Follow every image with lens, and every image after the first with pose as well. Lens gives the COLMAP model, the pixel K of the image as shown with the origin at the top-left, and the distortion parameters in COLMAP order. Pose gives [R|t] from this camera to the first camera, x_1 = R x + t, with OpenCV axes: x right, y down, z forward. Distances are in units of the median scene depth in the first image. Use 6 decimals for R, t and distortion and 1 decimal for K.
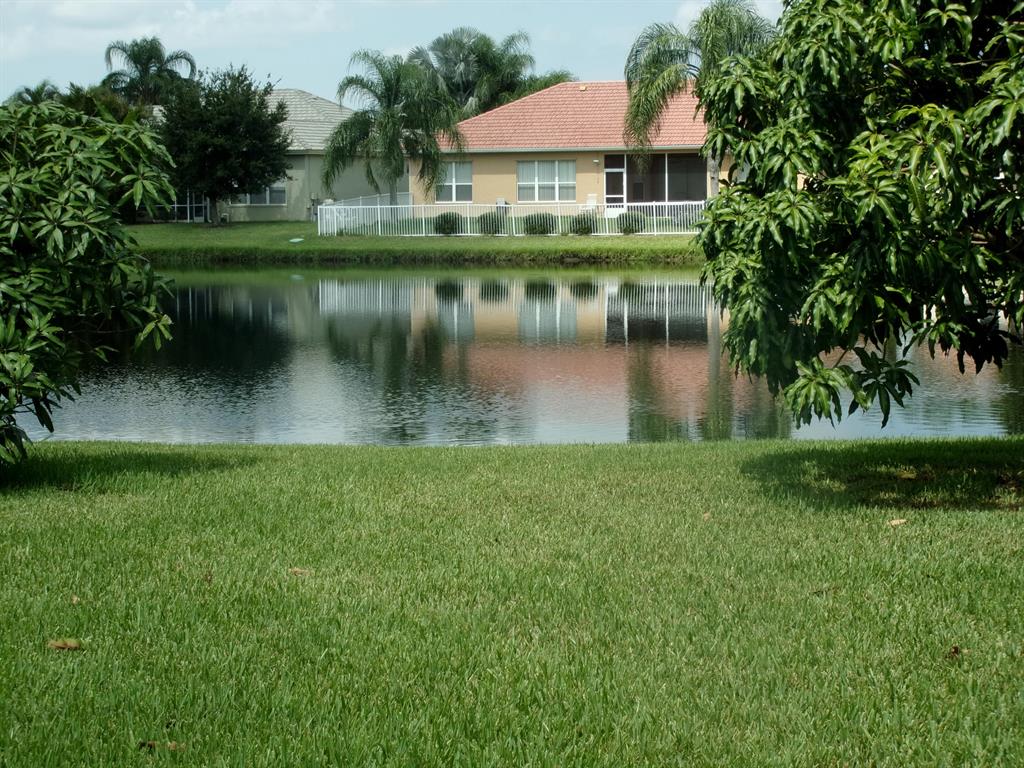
lens RADIAL K [[2267.1, 0, 512.0], [0, 2267.1, 384.0], [0, 0, 1]] dist [0.374186, -0.060760]
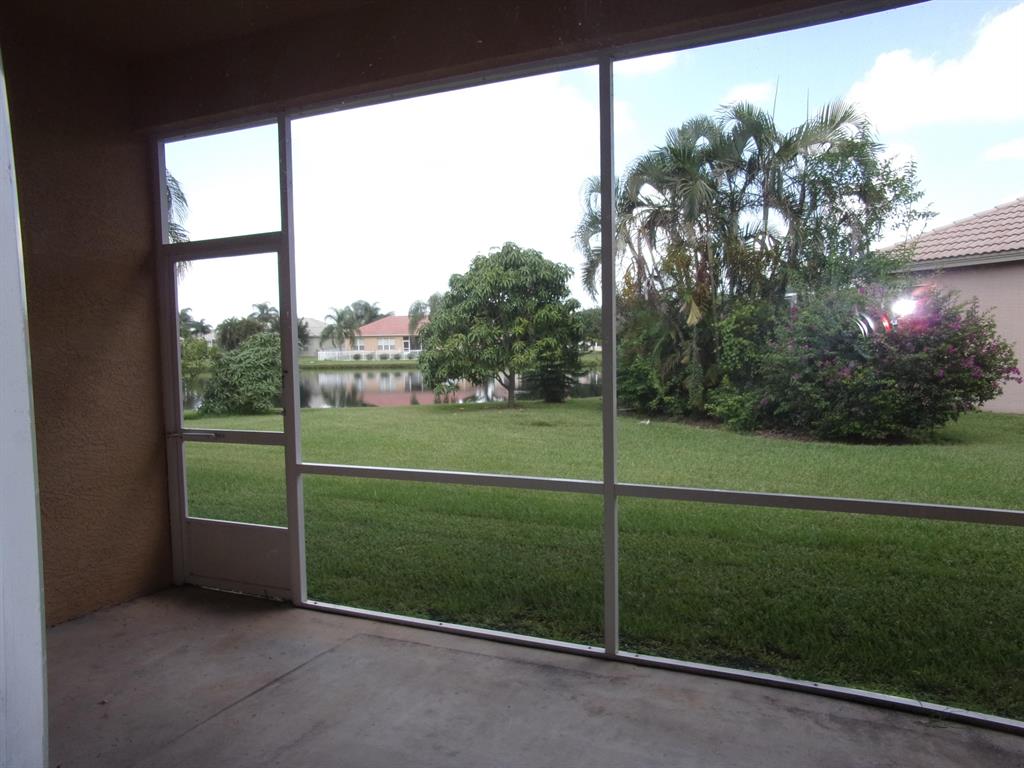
lens RADIAL K [[751.7, 0, 512.0], [0, 751.7, 384.0], [0, 0, 1]] dist [-0.051278, 0.104407]
pose [[0.983709, -0.015967, 0.179058, -0.001778], [0.021860, 0.999281, -0.030988, 0.010401], [-0.178435, 0.034397, 0.983350, -0.150896]]
